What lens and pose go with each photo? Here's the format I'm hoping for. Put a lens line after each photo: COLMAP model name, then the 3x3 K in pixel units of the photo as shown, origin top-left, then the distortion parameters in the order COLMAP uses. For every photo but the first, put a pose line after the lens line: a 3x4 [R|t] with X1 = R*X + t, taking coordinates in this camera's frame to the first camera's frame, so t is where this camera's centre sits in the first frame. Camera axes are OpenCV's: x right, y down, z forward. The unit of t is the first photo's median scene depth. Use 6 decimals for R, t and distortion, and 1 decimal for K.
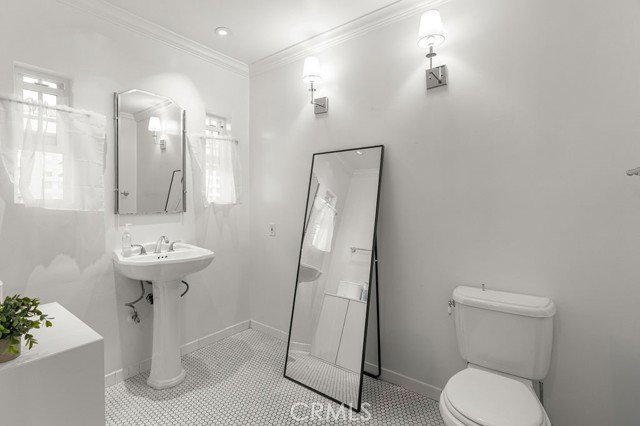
lens RADIAL K [[293.6, 0, 323.0], [0, 293.6, 200.7], [0, 0, 1]] dist [-0.003835, -0.000073]
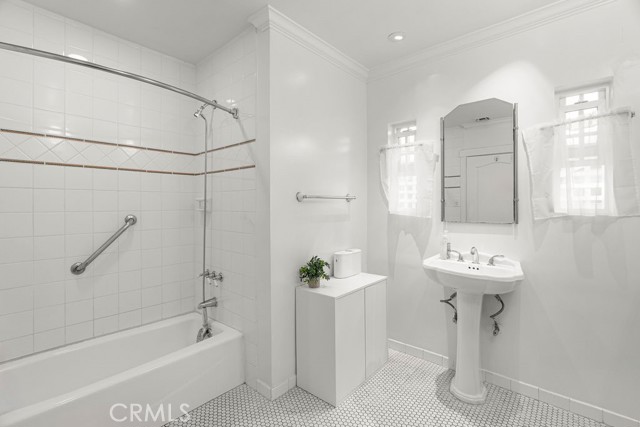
lens RADIAL K [[293.6, 0, 320.2], [0, 293.6, 209.1], [0, 0, 1]] dist [-0.003835, -0.000073]
pose [[-0.073103, 0.010287, -0.997271, 0.428282], [0.003412, 0.999944, 0.010064, -0.014402], [0.997319, -0.002667, -0.073134, 0.522537]]
